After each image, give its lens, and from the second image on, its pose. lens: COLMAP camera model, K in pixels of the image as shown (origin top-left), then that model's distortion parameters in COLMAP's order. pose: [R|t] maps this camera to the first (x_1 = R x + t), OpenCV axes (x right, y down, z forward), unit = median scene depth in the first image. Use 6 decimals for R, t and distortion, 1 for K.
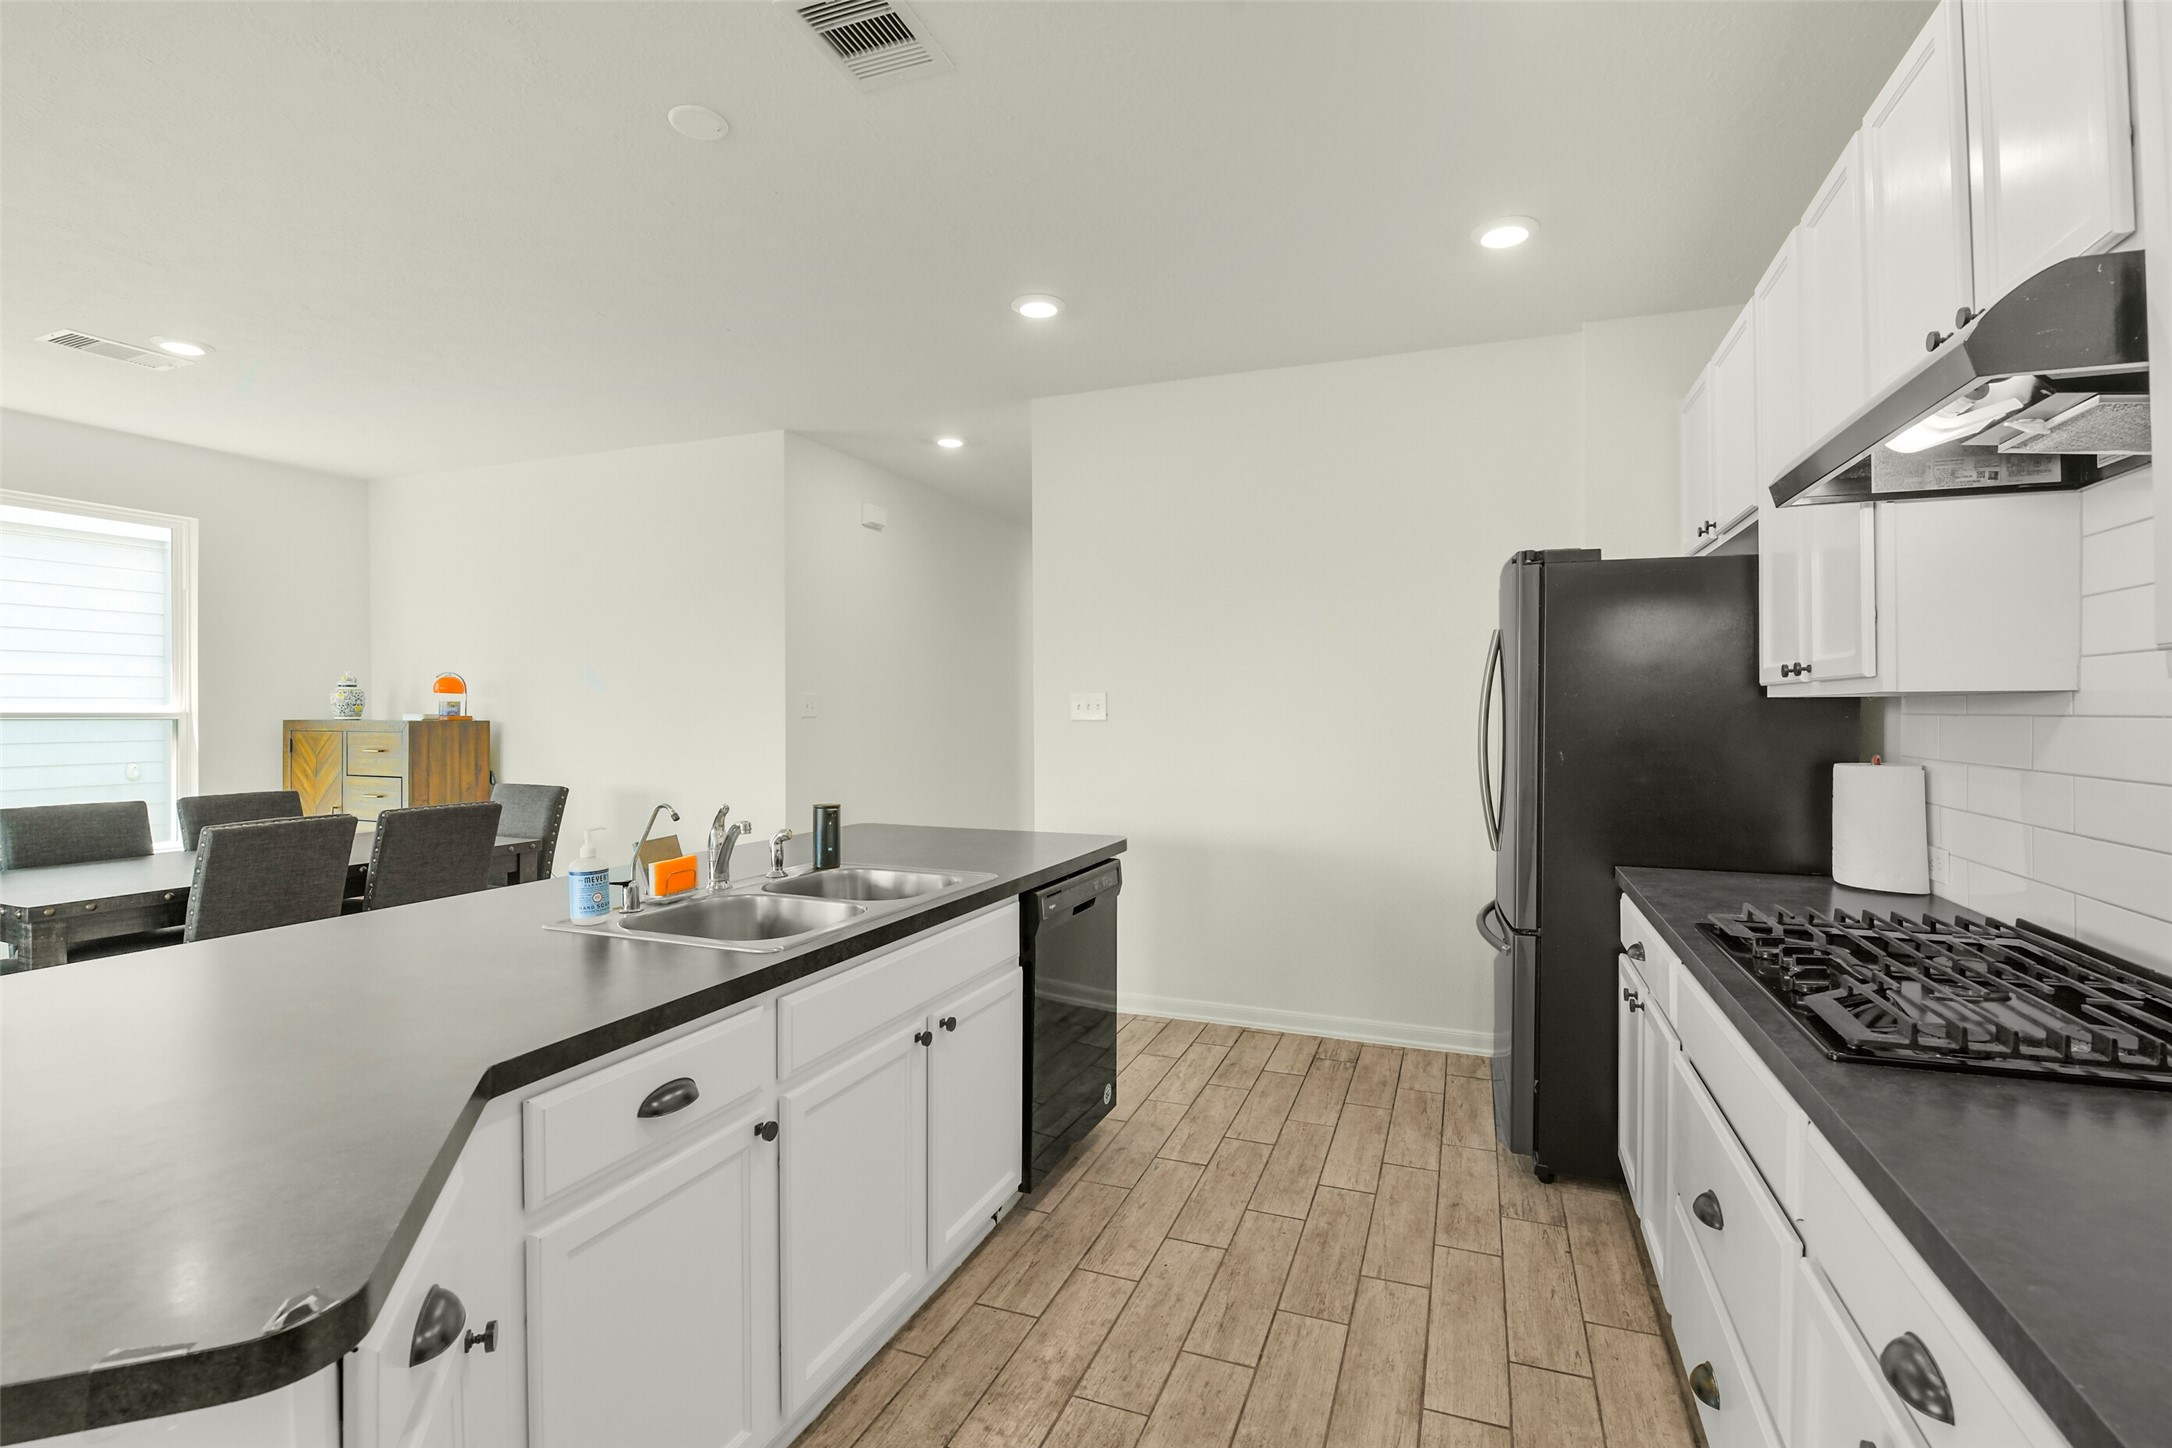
lens RADIAL K [[964.4, 0, 1127.0], [0, 964.4, 707.2], [0, 0, 1]] dist [-0.017812, -0.000507]
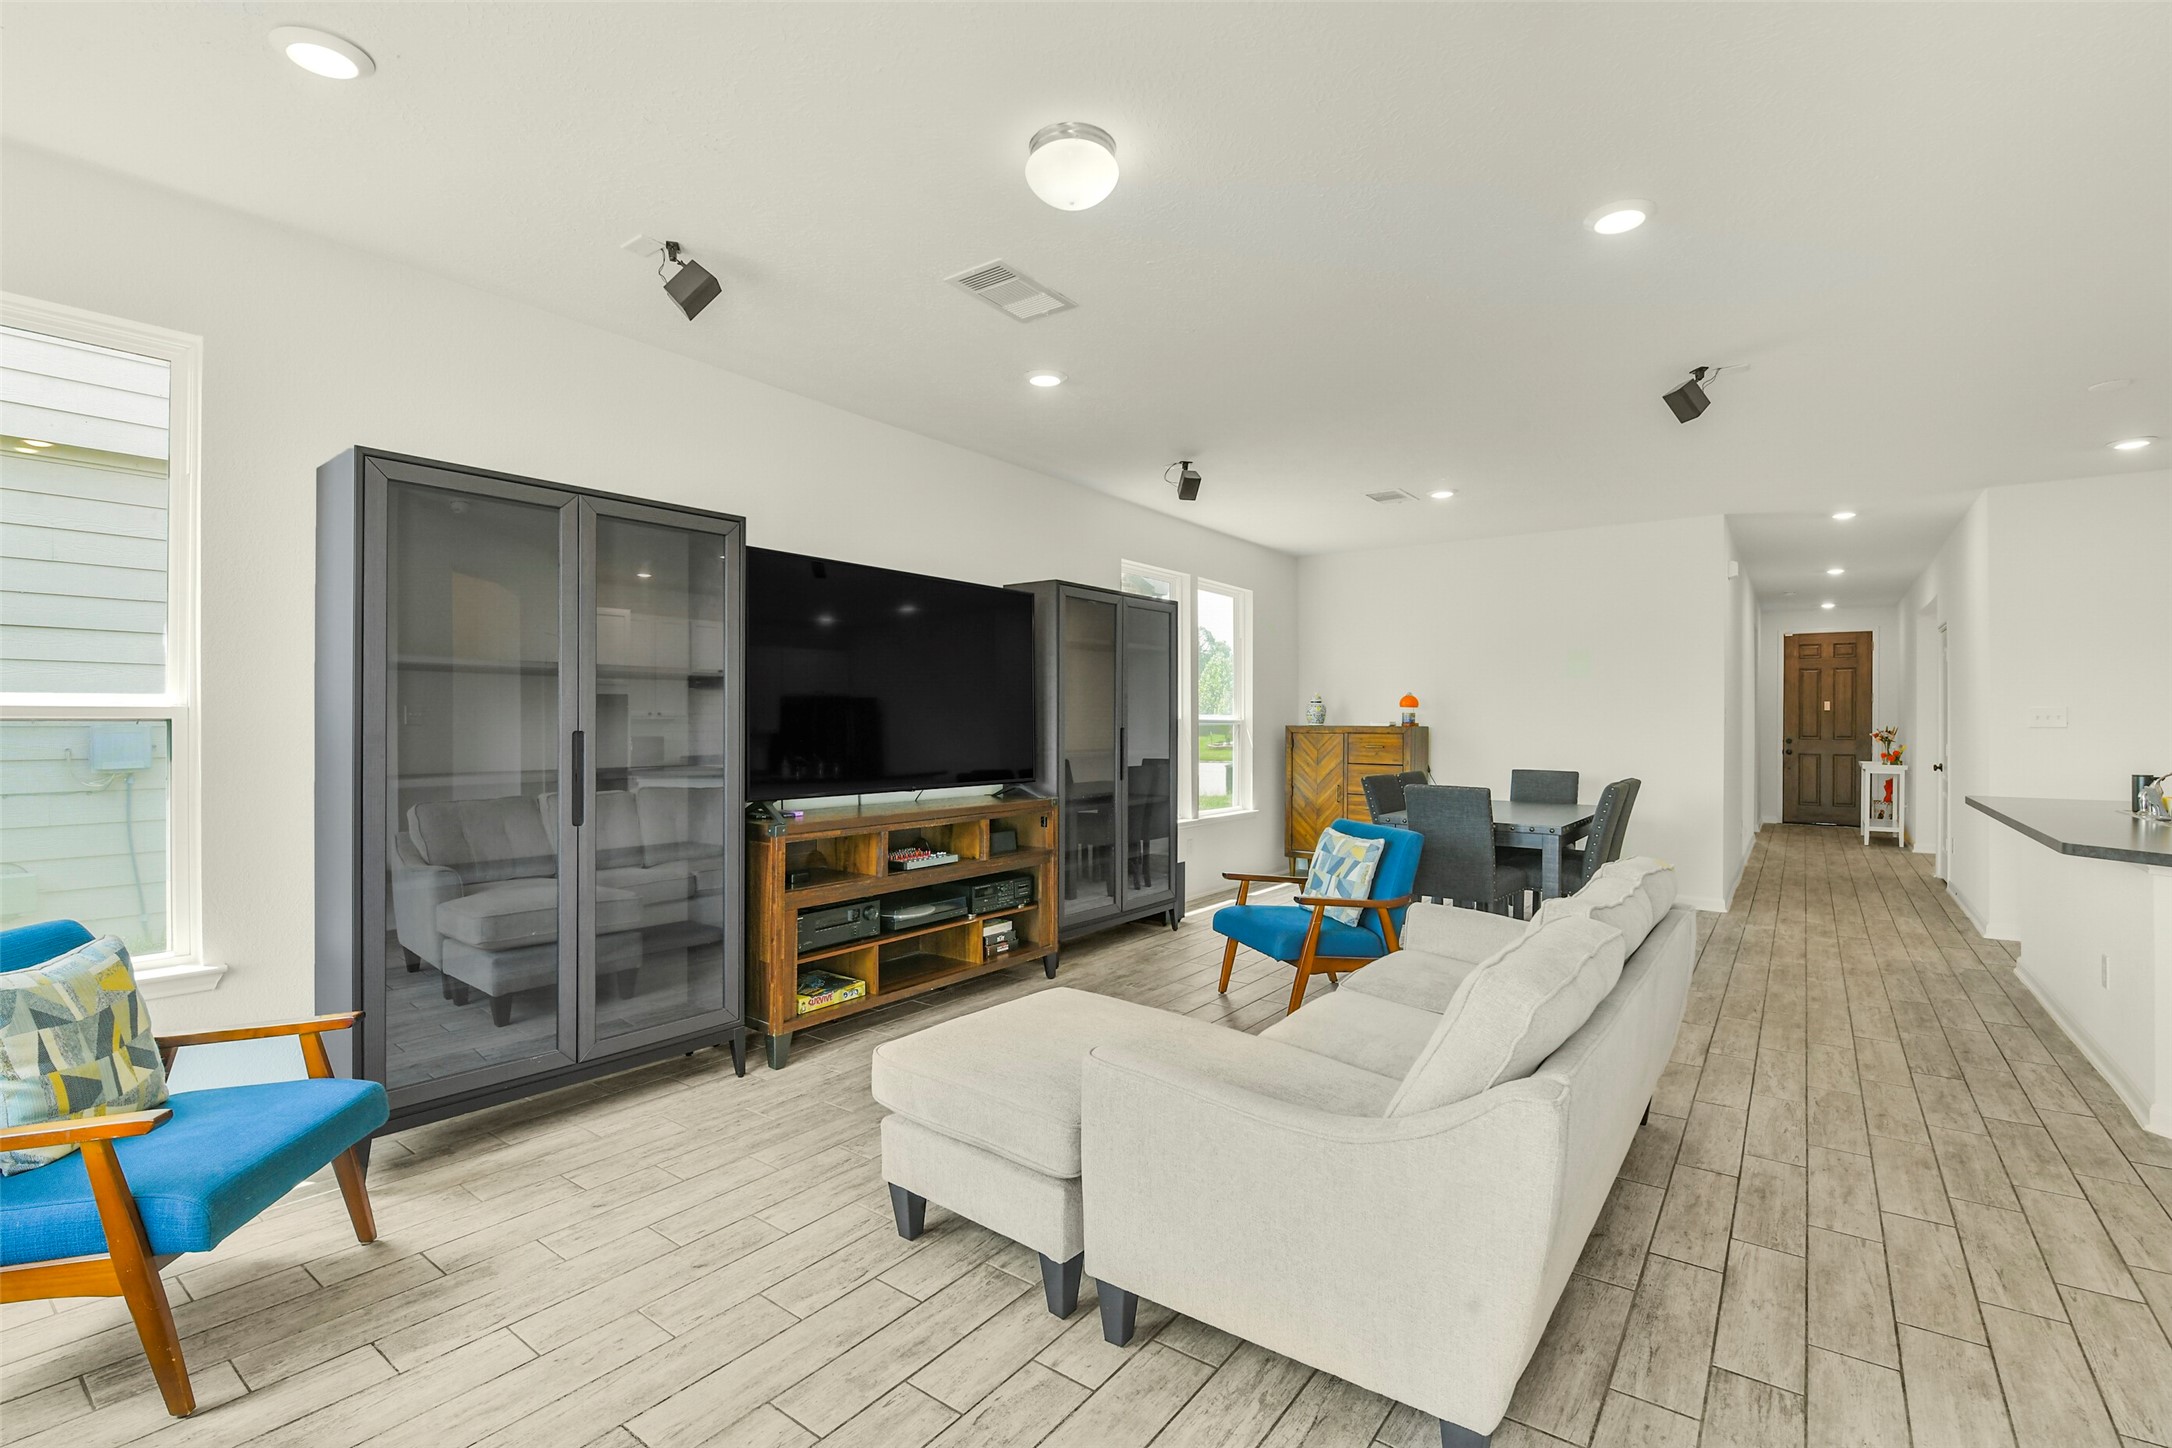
lens RADIAL K [[969.9, 0, 1087.3], [0, 969.9, 720.9], [0, 0, 1]] dist [-0.001325, -0.010624]
pose [[0.958471, 0.002448, -0.285180, -1.261726], [-0.001276, 0.999990, 0.004297, 0.000417], [0.285188, -0.003755, 0.958464, -0.883927]]
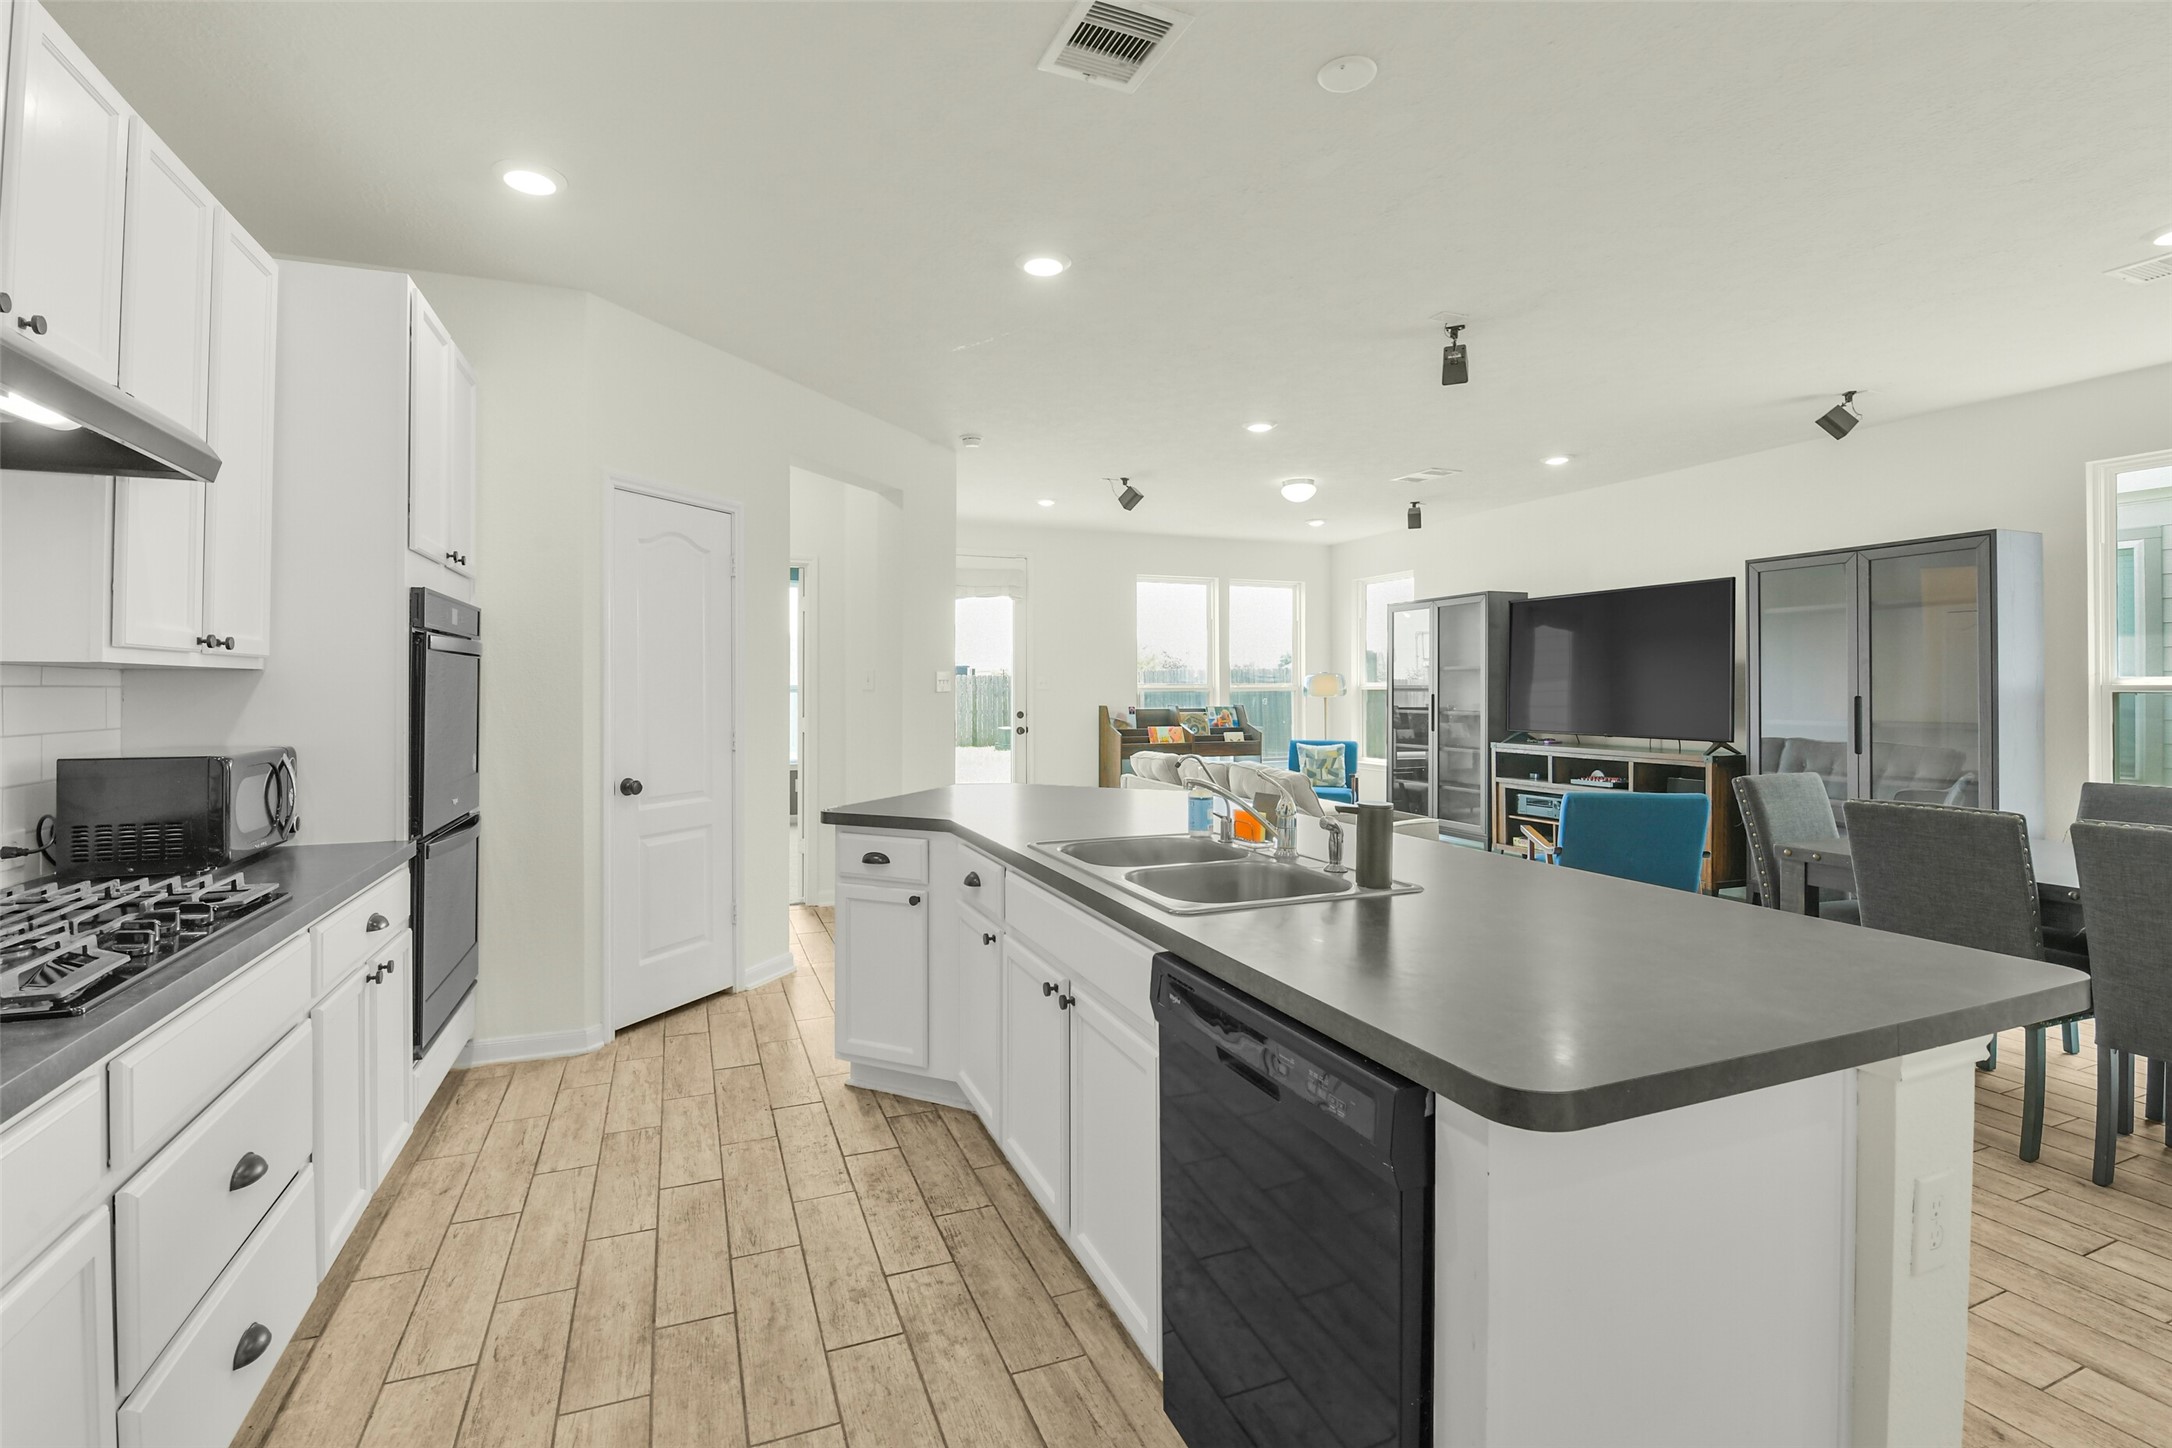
lens RADIAL K [[970.8, 0, 1057.6], [0, 970.8, 695.2], [0, 0, 1]] dist [-0.003580, -0.011948]
pose [[-0.753425, 0.005315, -0.657513, 0.297189], [0.005586, 0.999983, 0.001682, 0.008919], [0.657510, -0.002406, -0.753442, 1.109797]]
